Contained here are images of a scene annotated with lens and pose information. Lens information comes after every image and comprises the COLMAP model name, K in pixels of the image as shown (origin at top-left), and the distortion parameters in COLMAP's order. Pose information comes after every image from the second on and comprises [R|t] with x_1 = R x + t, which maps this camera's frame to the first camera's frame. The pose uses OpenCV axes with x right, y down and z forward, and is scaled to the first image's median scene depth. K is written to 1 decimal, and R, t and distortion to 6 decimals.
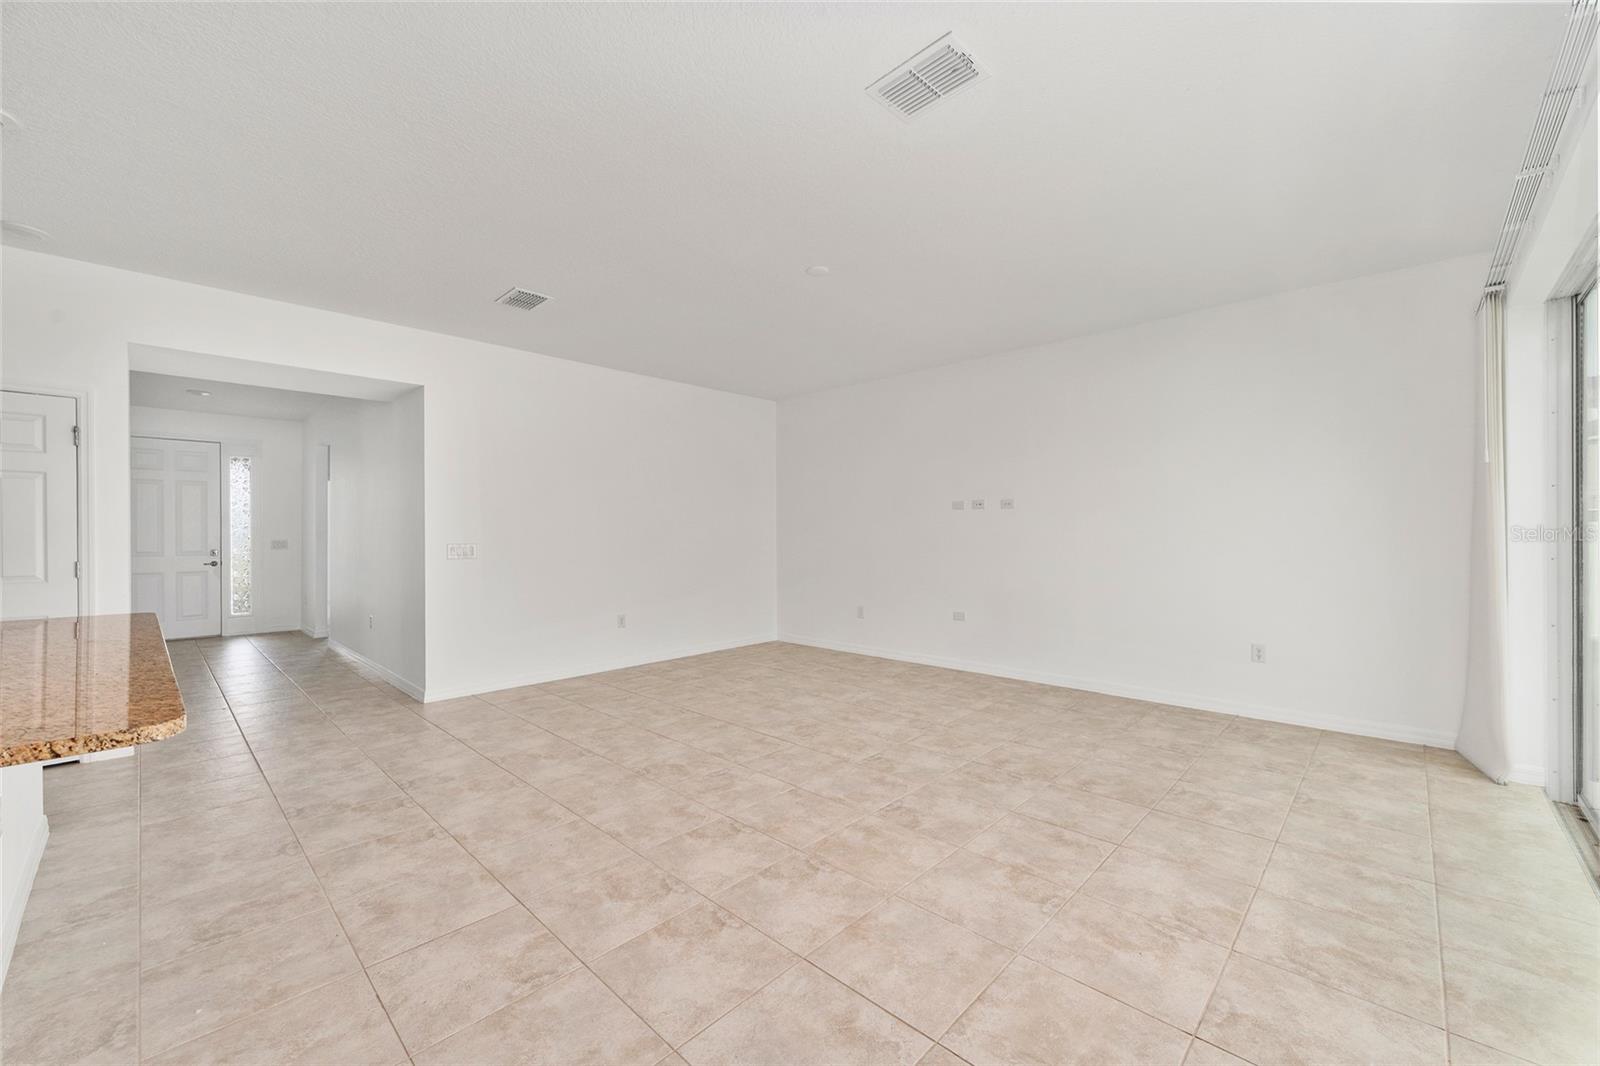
lens RADIAL K [[632.5, 0, 801.2], [0, 632.5, 532.0], [0, 0, 1]] dist [0.002164, -0.000030]
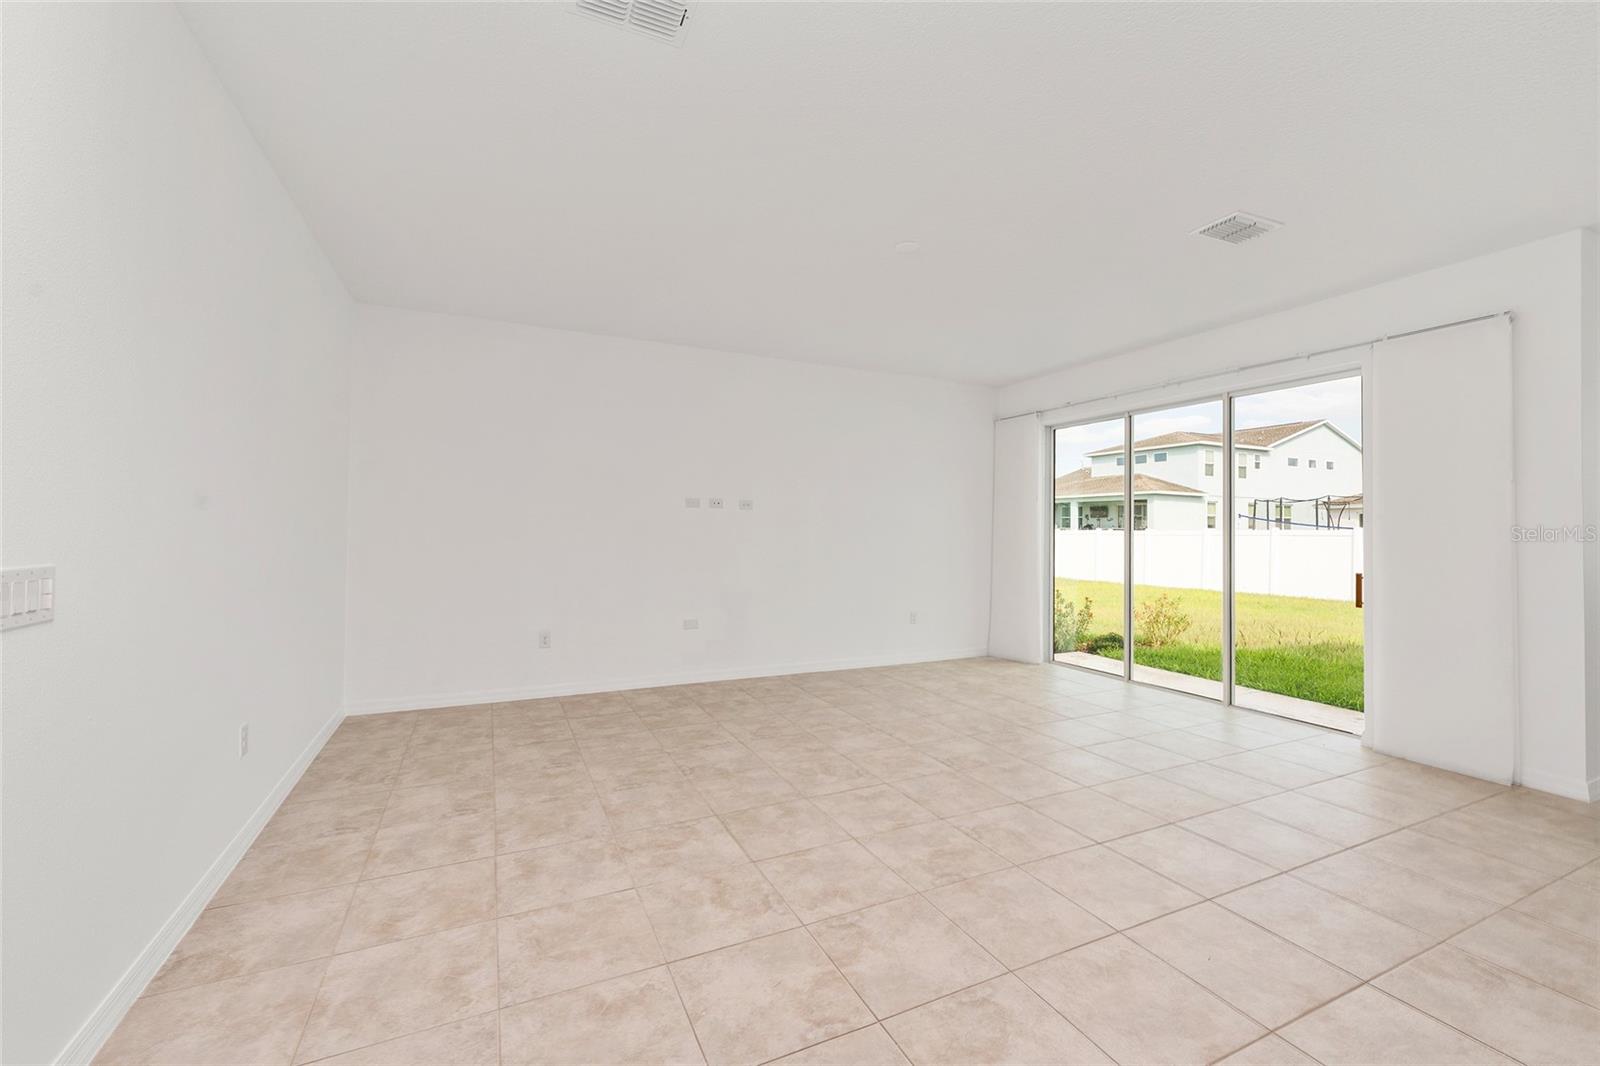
lens RADIAL K [[654.5, 0, 792.6], [0, 654.5, 518.2], [0, 0, 1]] dist [-0.001006, -0.000121]
pose [[0.360152, 0.026419, 0.932520, -1.109478], [-0.013480, 0.999642, -0.023114, 0.000960], [-0.932796, -0.004246, 0.360379, 1.007532]]
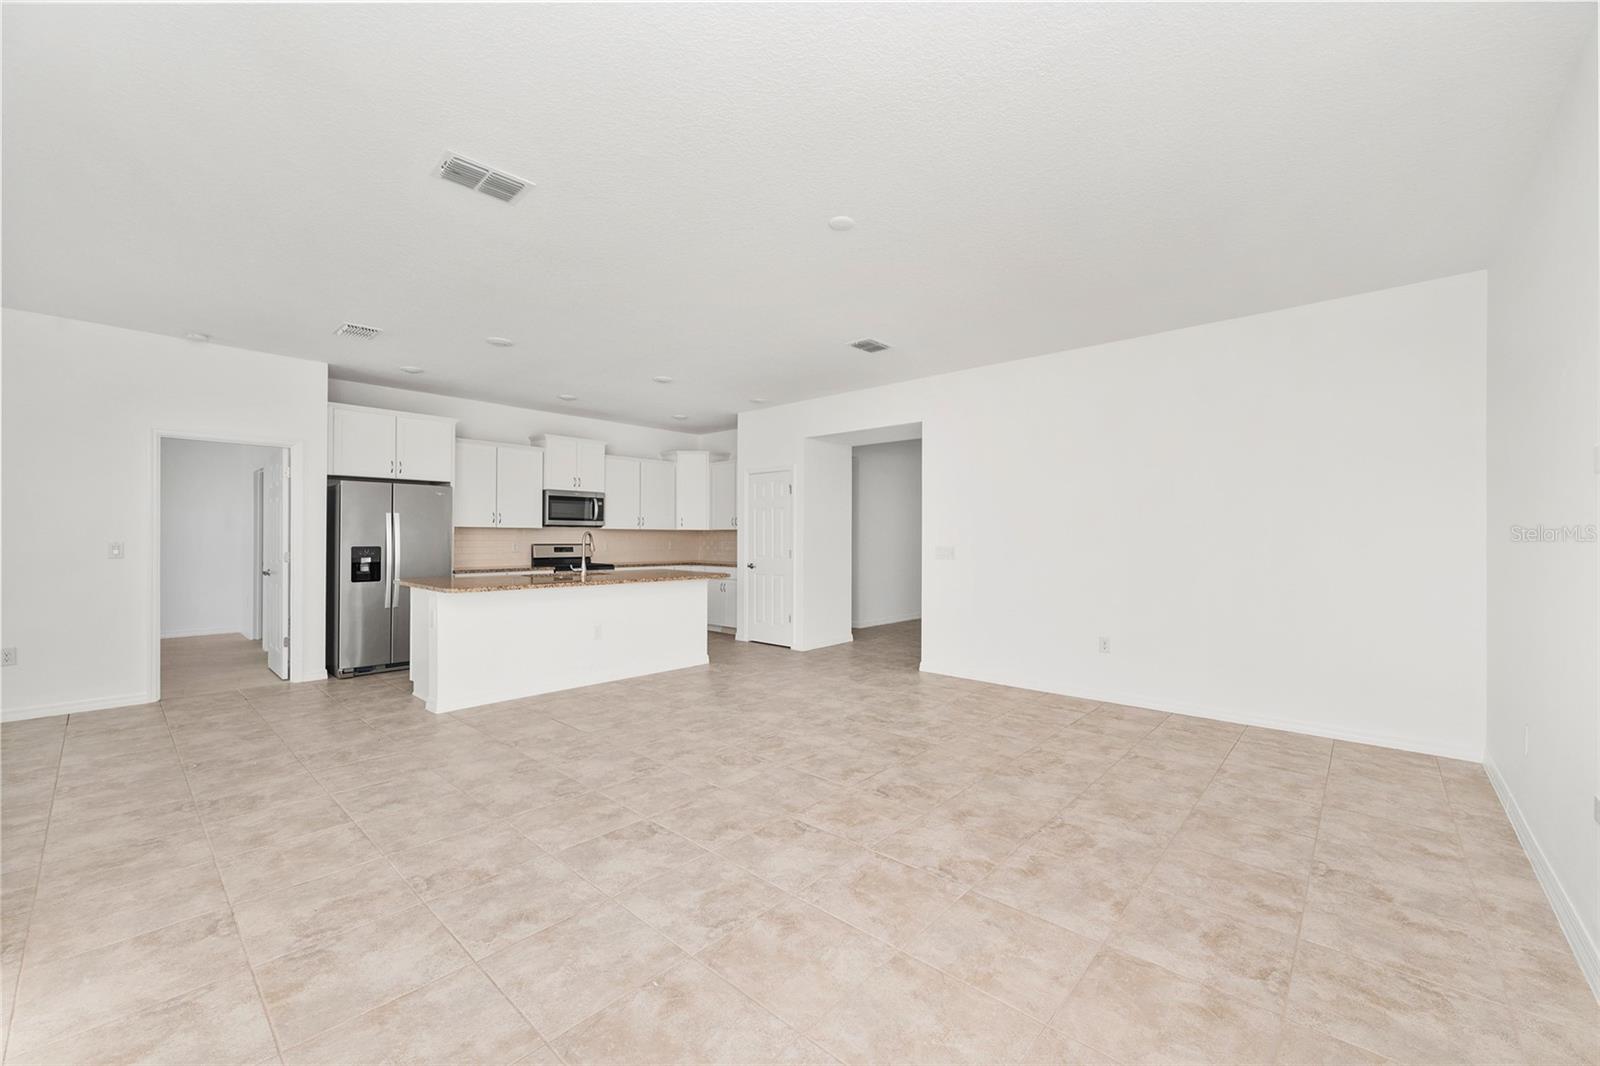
lens RADIAL K [[631.7, 0, 800.0], [0, 631.7, 533.0], [0, 0, 1]] dist [0.001401, -0.000242]
pose [[0.028890, -0.000530, -0.999582, 1.056647], [-0.001640, 0.999998, -0.000578, -0.008001], [0.999581, 0.001656, 0.028889, 1.143511]]
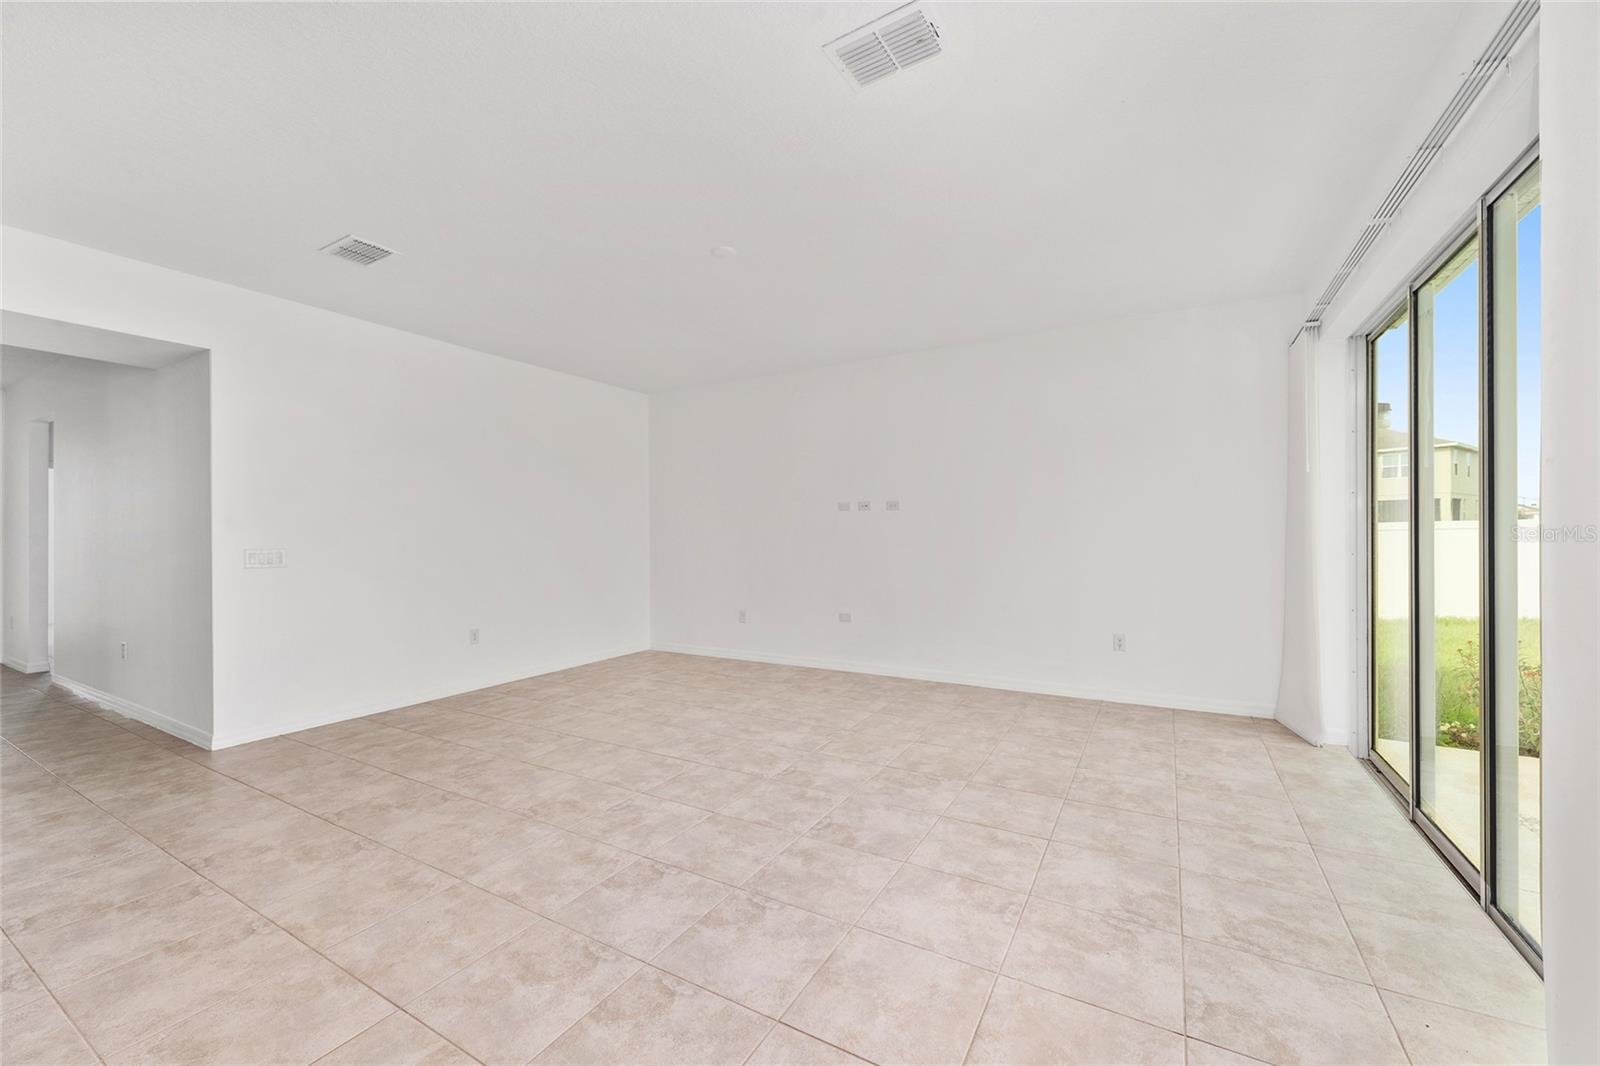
lens RADIAL K [[631.7, 0, 800.0], [0, 631.7, 533.0], [0, 0, 1]] dist [0.001401, -0.000242]
pose [[0.971599, -0.001914, 0.236626, -0.106511], [0.002307, 0.999996, -0.001383, 0.001720], [-0.236623, 0.001890, 0.971600, 0.090510]]
